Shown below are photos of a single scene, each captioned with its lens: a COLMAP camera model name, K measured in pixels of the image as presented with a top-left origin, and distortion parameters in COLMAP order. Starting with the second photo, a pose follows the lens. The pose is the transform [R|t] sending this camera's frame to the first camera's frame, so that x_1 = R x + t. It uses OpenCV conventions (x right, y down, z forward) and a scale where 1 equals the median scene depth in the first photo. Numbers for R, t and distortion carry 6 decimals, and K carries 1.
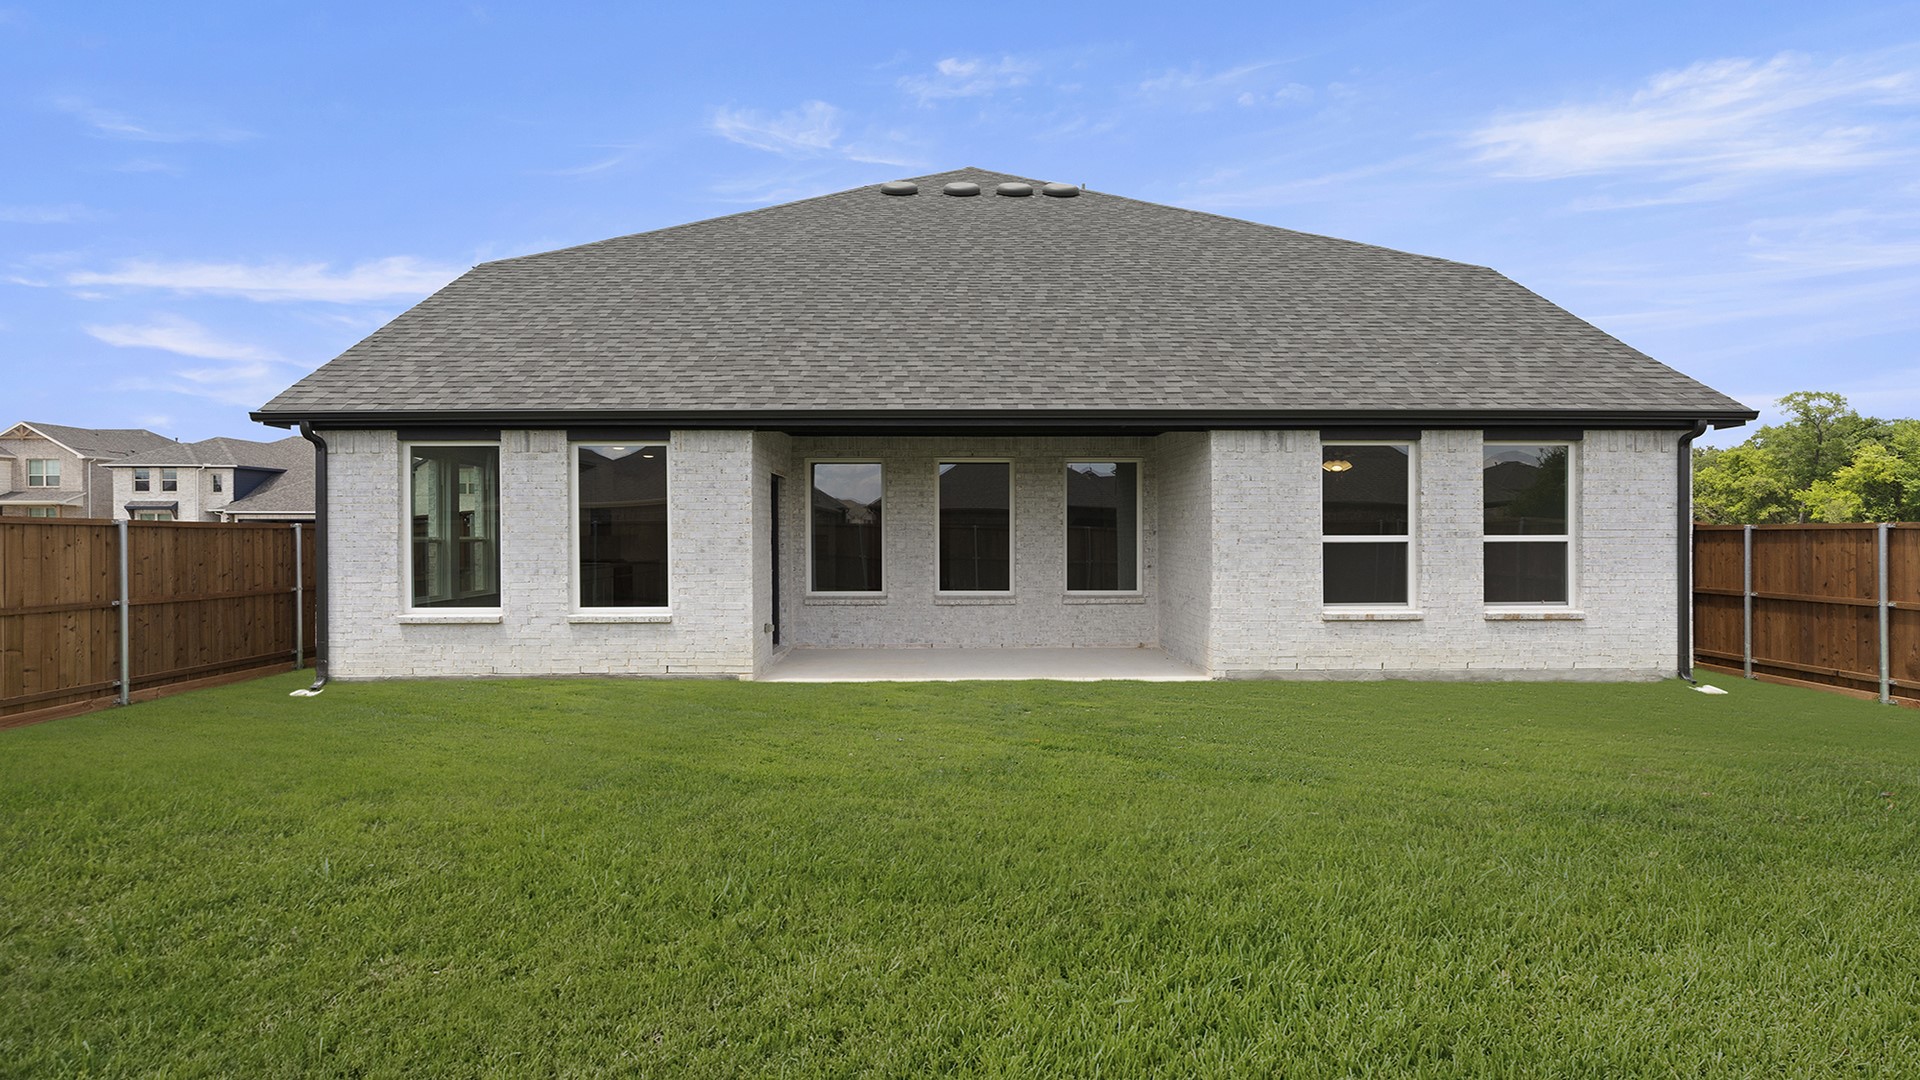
lens RADIAL K [[1115.8, 0, 961.0], [0, 1115.8, 541.0], [0, 0, 1]] dist [0.001745, -0.000937]
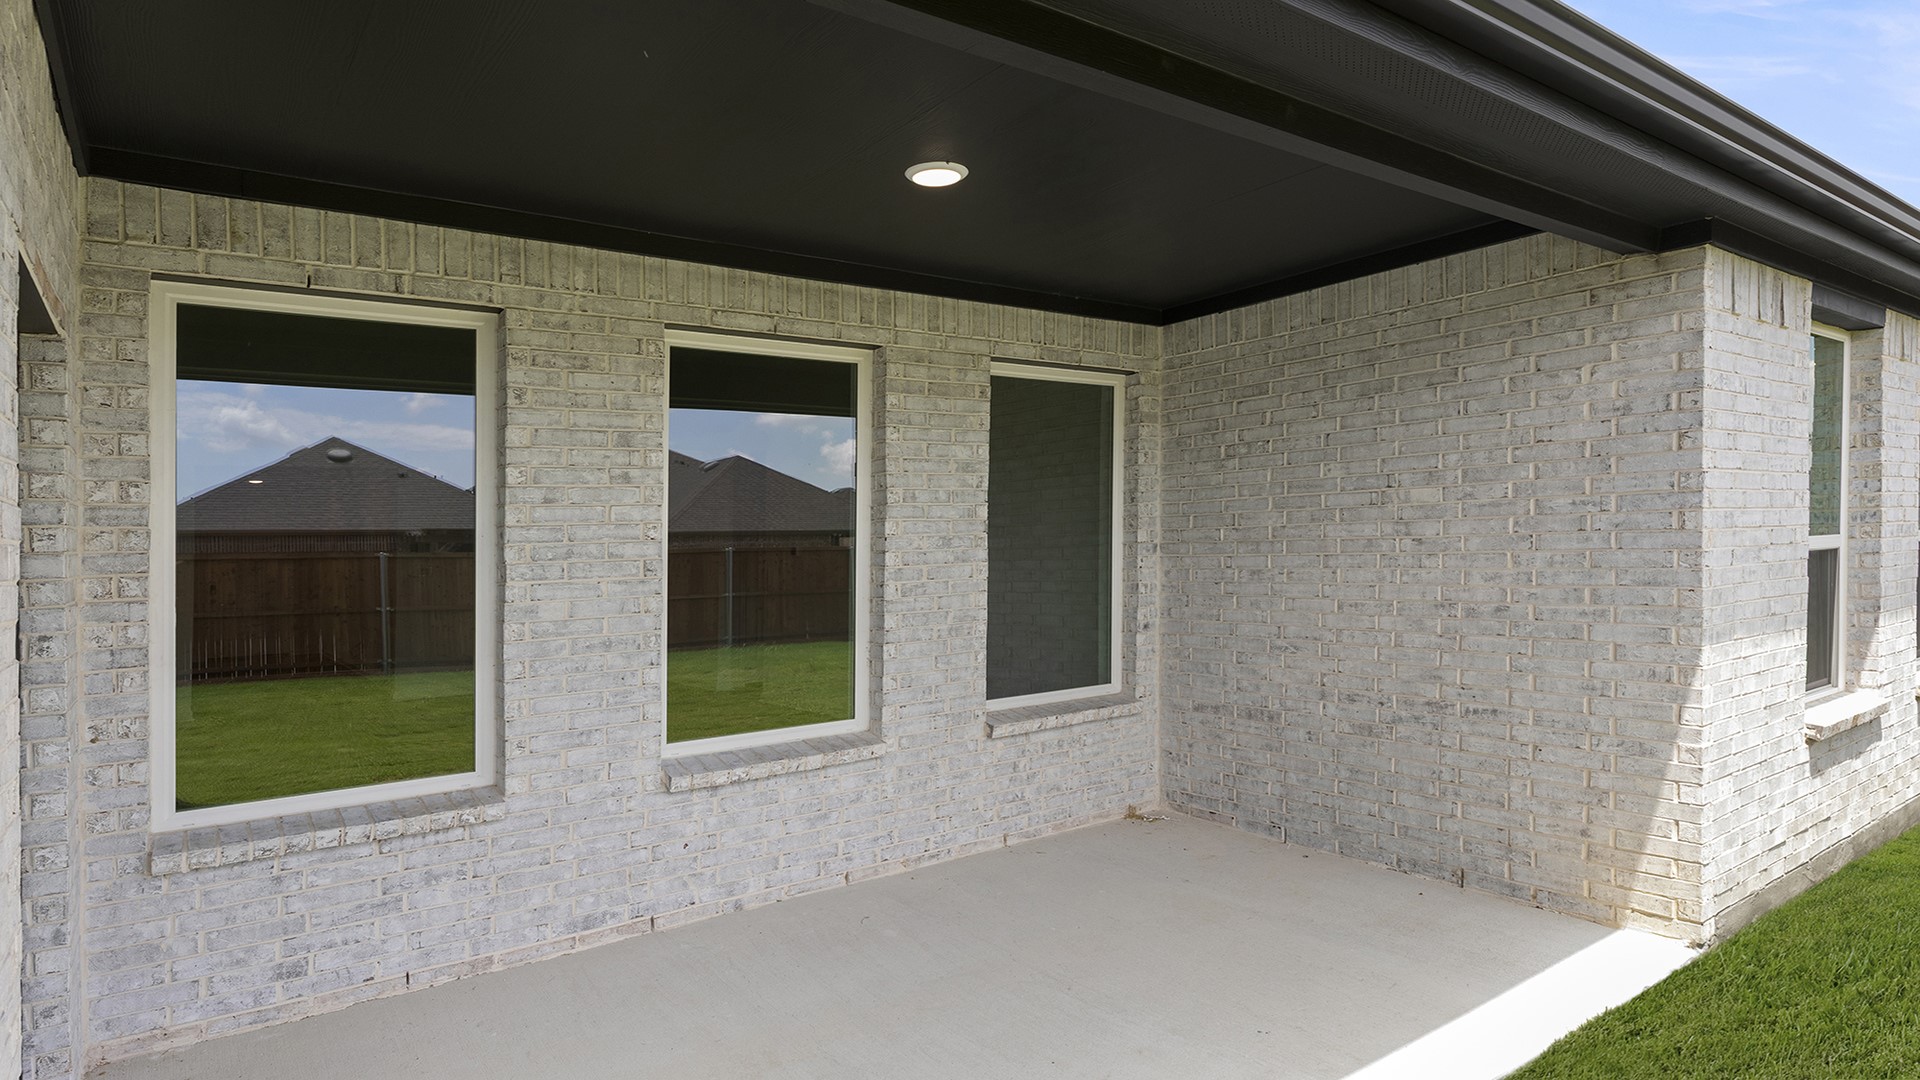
lens RADIAL K [[1115.8, 0, 960.5], [0, 1115.8, 529.7], [0, 0, 1]] dist [0.001745, -0.000937]
pose [[0.767463, -0.010861, 0.641001, -0.161577], [0.035216, 0.999061, -0.025236, -0.006291], [-0.640126, 0.041941, 0.767125, 0.702607]]
